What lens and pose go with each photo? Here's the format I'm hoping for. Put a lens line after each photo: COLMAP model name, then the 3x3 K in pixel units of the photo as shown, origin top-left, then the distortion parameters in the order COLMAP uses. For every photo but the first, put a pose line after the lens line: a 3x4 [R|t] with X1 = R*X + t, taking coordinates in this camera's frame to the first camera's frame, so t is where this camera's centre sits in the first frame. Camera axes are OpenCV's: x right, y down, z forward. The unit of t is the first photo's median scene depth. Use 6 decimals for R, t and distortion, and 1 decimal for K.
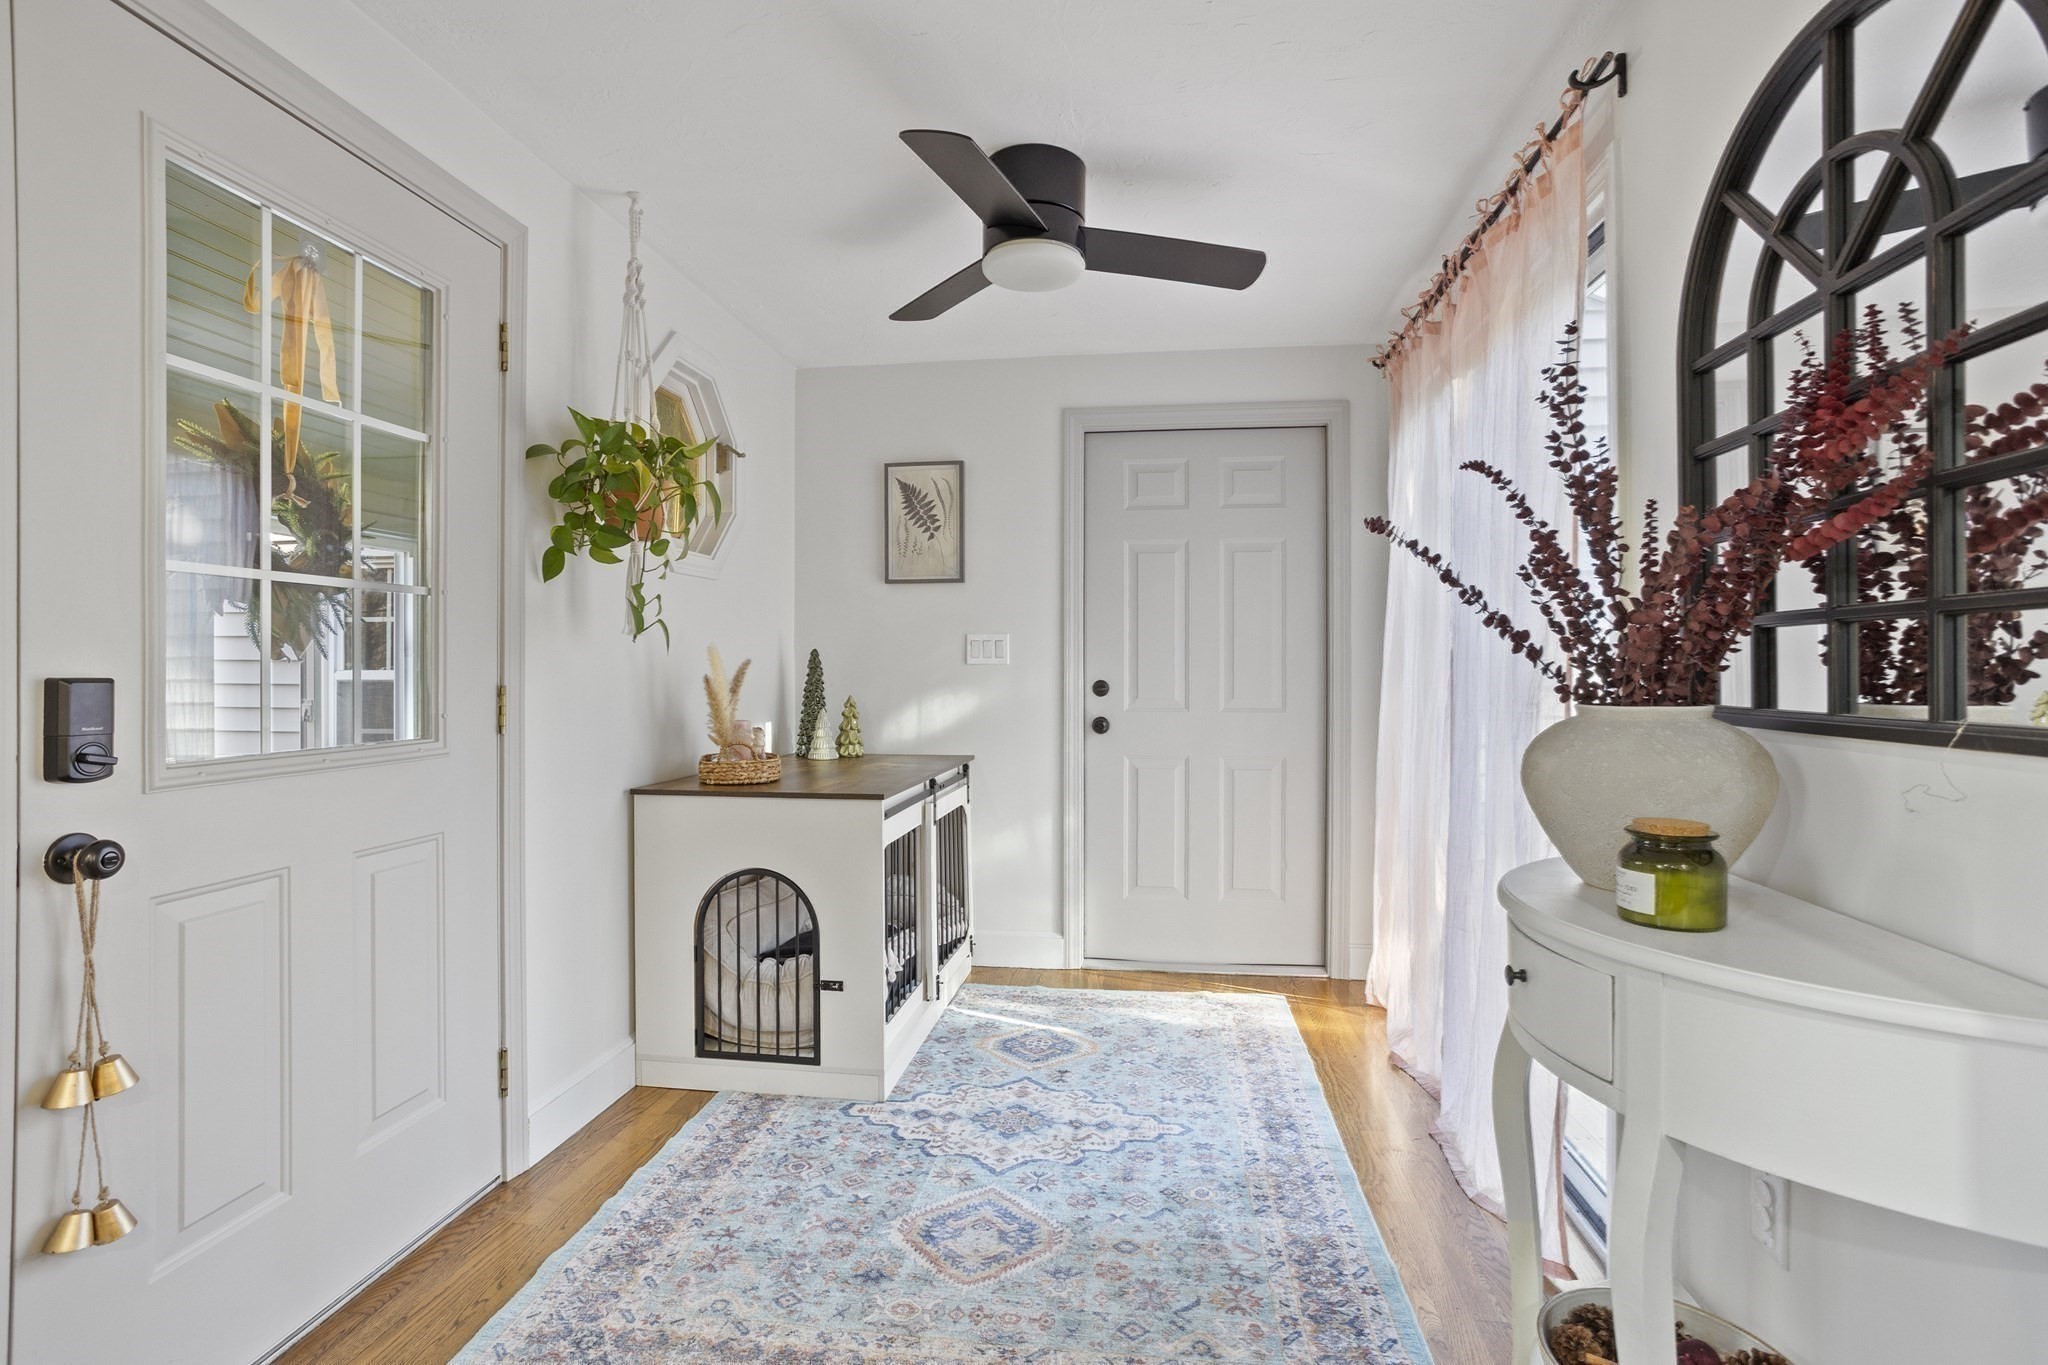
lens RADIAL K [[992.1, 0, 1023.6], [0, 992.1, 672.4], [0, 0, 1]] dist [-0.051320, 0.030105]
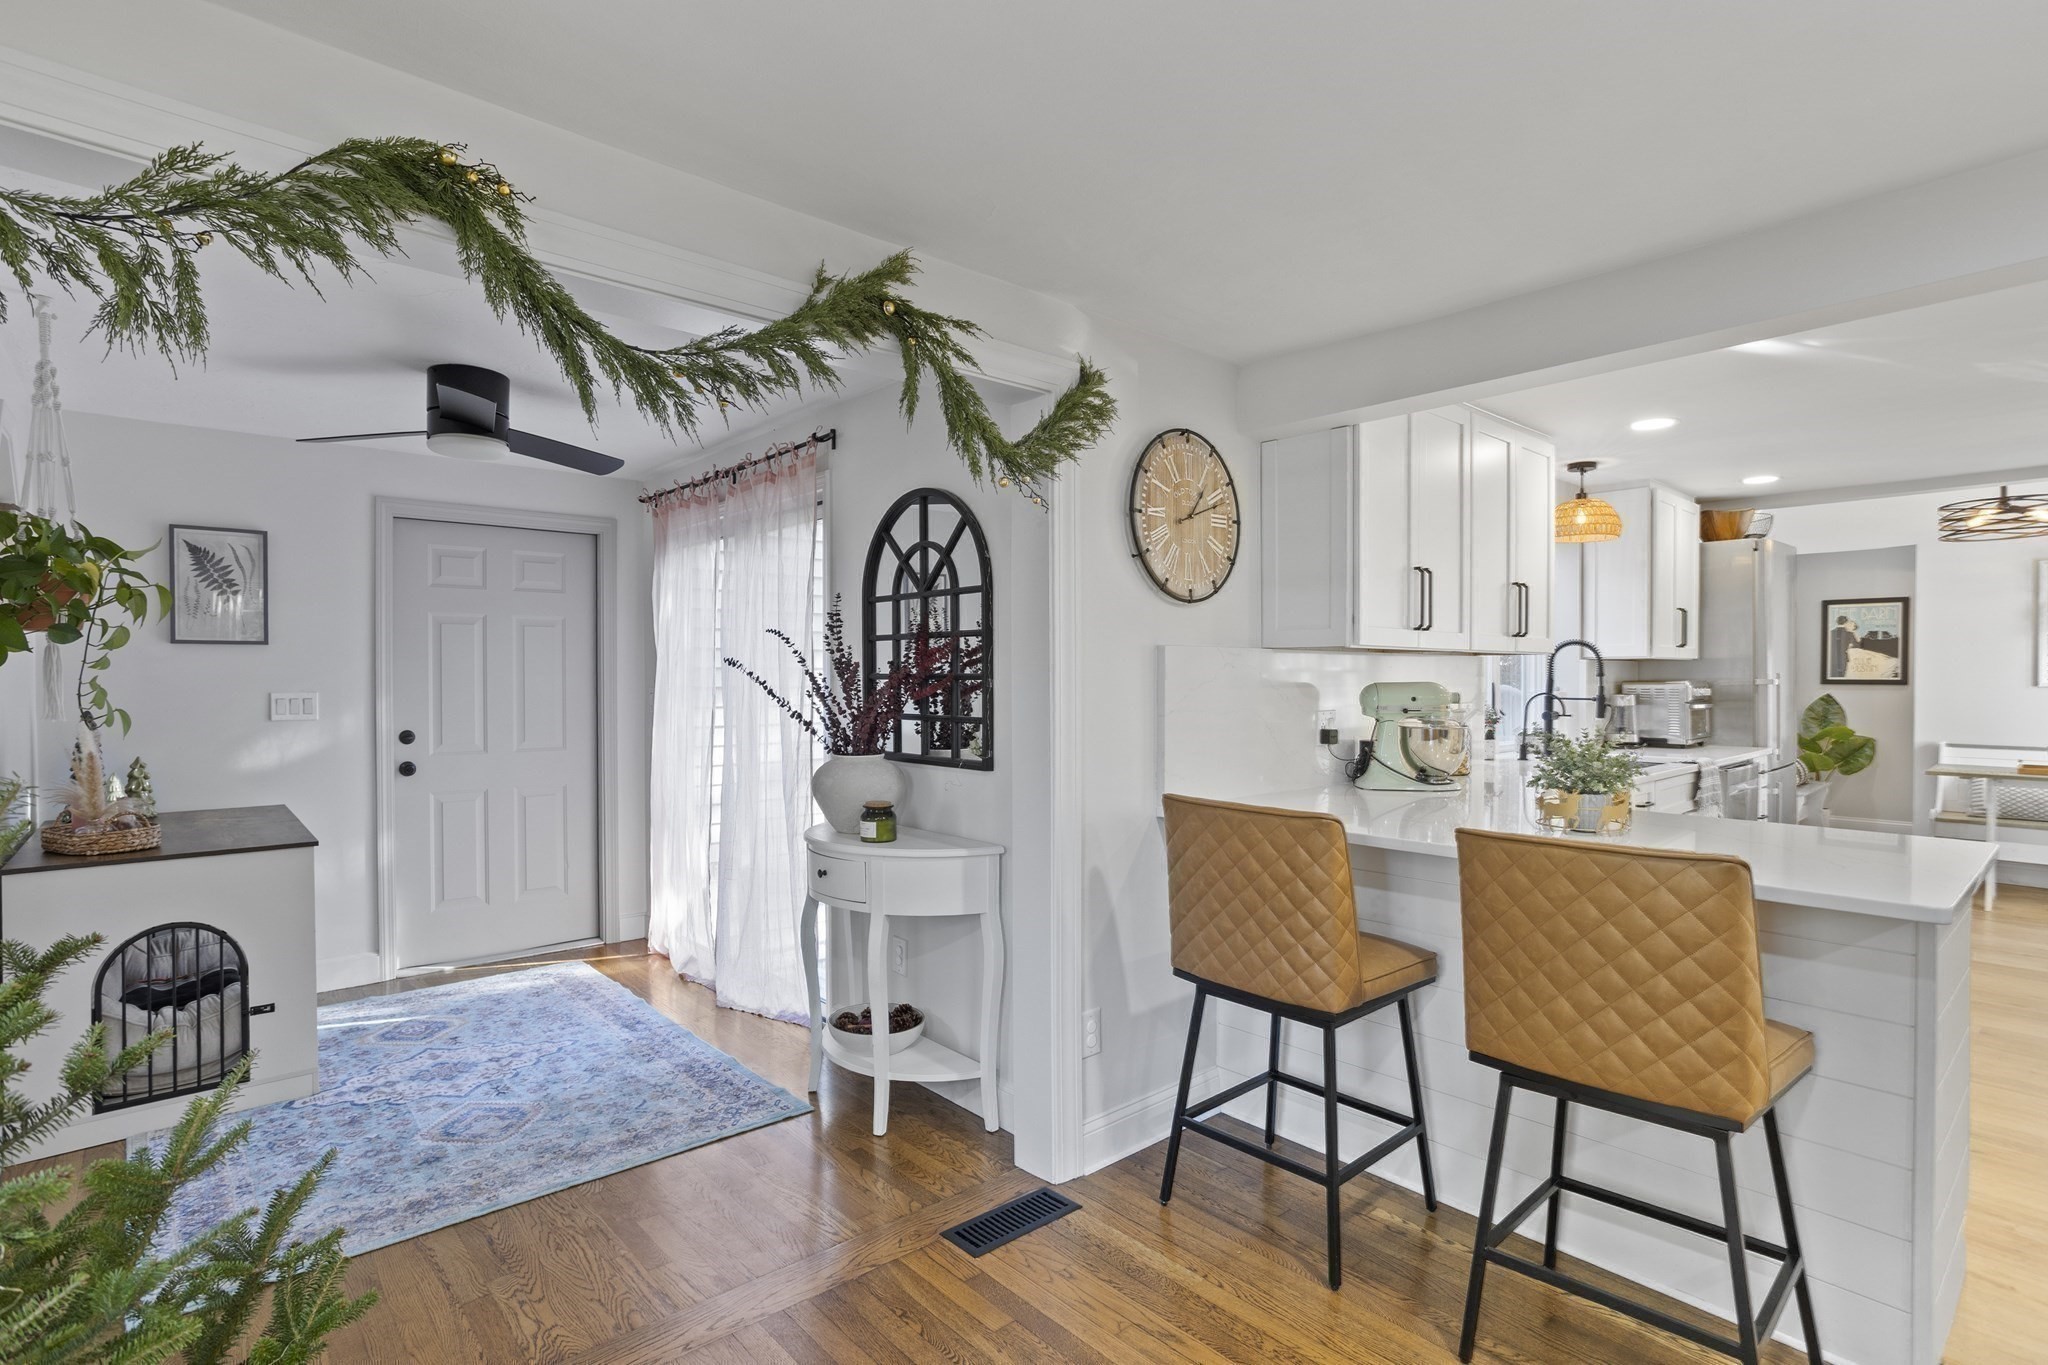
lens RADIAL K [[992.1, 0, 1014.2], [0, 992.1, 691.6], [0, 0, 1]] dist [-0.051320, 0.030105]
pose [[0.653698, -0.011044, 0.756675, -0.498961], [0.001585, 0.999911, 0.013225, -0.079616], [-0.756754, -0.007446, 0.653657, -0.454870]]
